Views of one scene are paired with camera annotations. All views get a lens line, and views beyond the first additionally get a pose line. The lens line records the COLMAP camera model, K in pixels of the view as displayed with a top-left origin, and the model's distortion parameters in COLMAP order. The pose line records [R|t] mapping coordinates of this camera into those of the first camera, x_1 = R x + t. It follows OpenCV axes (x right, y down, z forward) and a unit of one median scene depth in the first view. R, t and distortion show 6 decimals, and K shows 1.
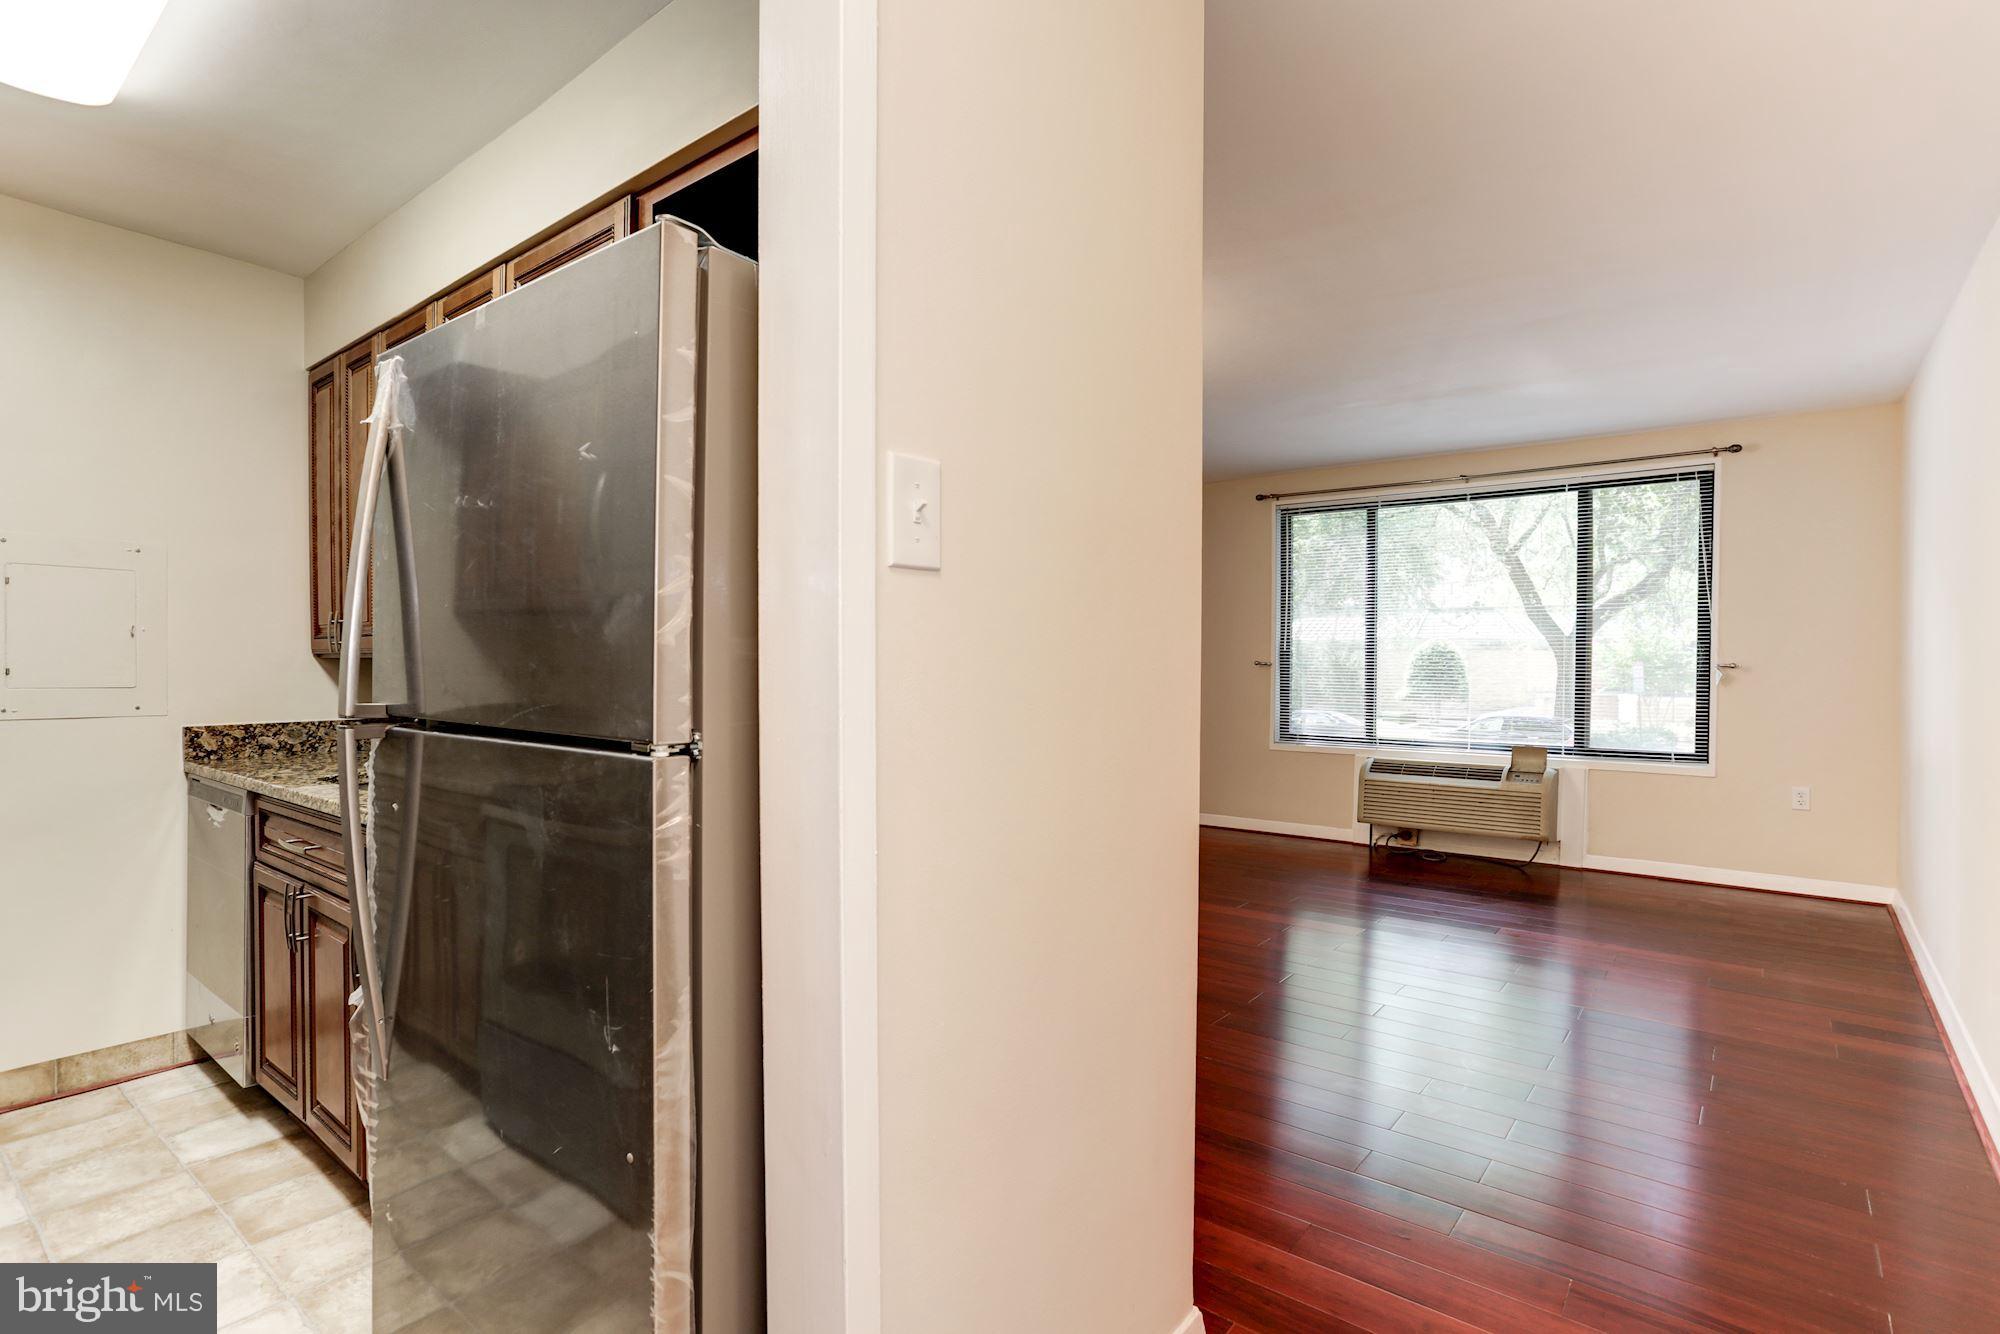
lens RADIAL K [[1035.8, 0, 1055.8], [0, 1035.8, 672.7], [0, 0, 1]] dist [-0.051054, 0.031801]
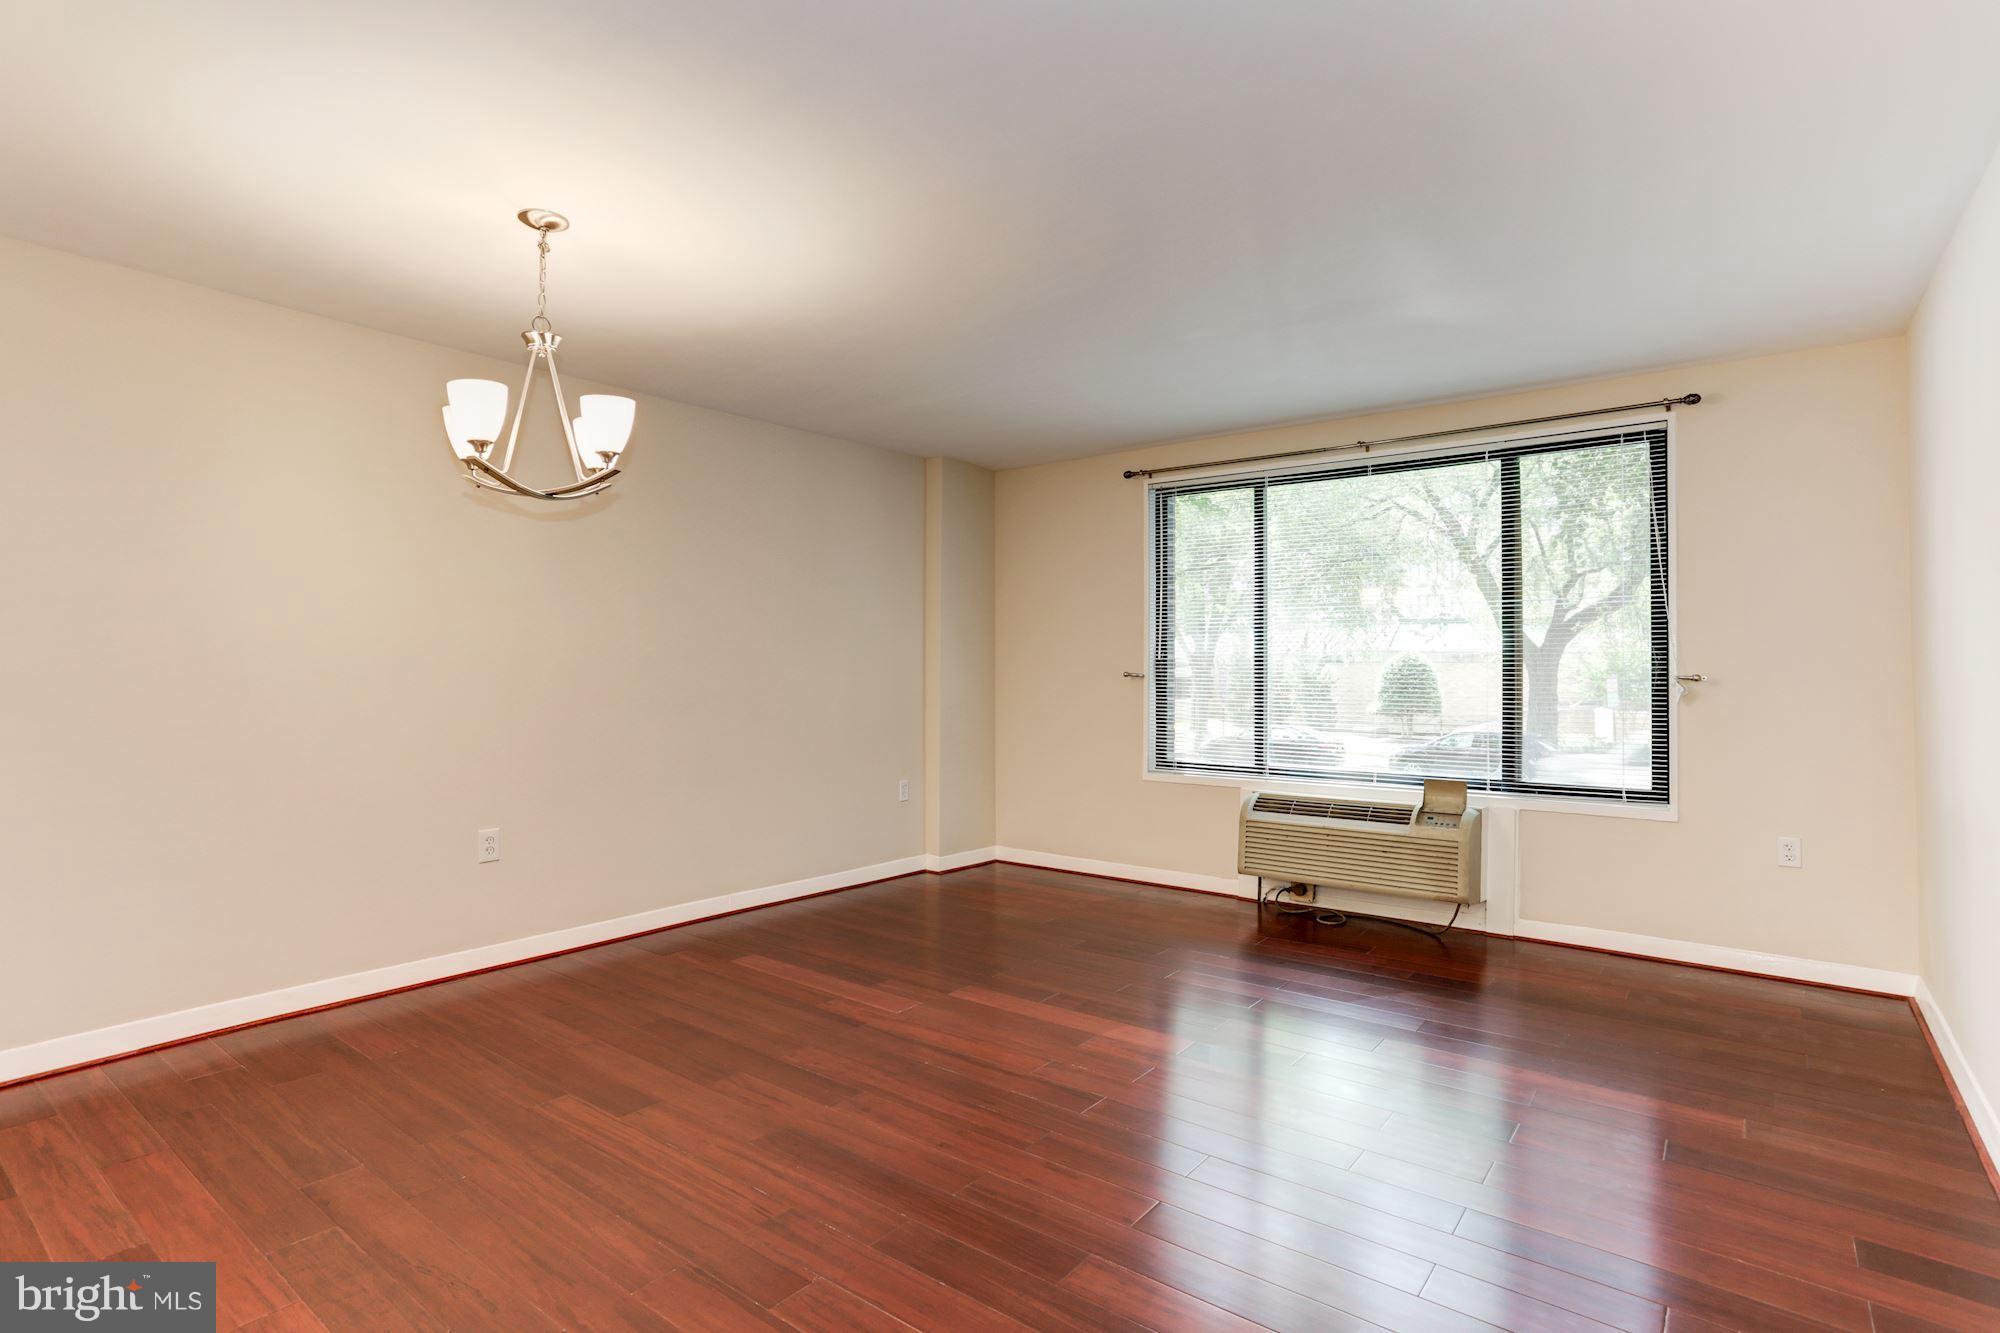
lens RADIAL K [[1065.2, 0, 1033.9], [0, 1065.2, 638.4], [0, 0, 1]] dist [-0.059254, 0.042955]
pose [[0.999918, 0.002567, 0.012528, 0.133437], [-0.002011, 0.999019, -0.044230, -0.000586], [-0.012629, 0.044202, 0.998943, 0.185684]]
